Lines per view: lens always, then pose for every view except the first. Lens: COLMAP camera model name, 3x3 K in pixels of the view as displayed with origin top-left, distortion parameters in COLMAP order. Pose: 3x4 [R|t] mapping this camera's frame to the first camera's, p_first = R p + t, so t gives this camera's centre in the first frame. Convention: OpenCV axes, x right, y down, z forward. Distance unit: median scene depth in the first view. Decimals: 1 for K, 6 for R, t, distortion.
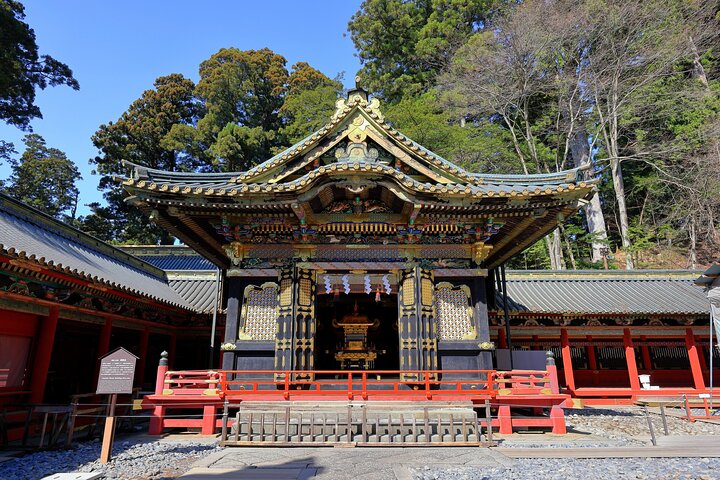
lens RADIAL K [[425.3, 0, 360.0], [0, 425.3, 240.0], [0, 0, 1]] dist [0.003038, 0.000479]
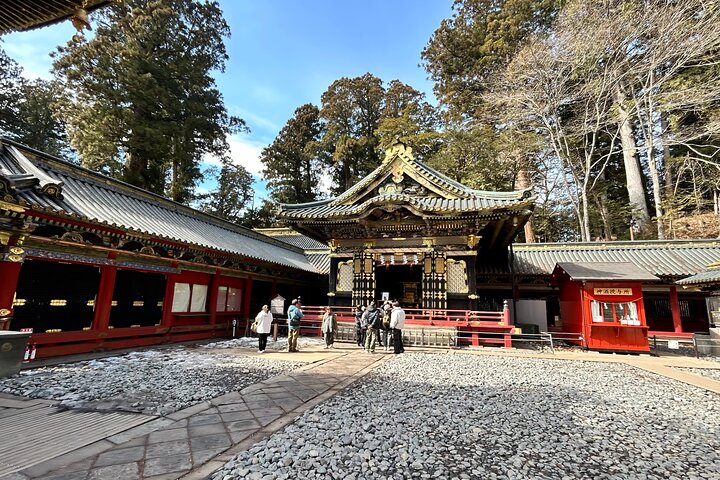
lens RADIAL K [[337.9, 0, 360.0], [0, 337.9, 240.0], [0, 0, 1]] dist [0.000954, 0.000775]
pose [[0.957920, -0.027859, -0.285681, 0.239160], [0.053352, 0.995216, 0.081843, -0.102912], [0.282035, -0.093641, 0.954823, -0.361173]]
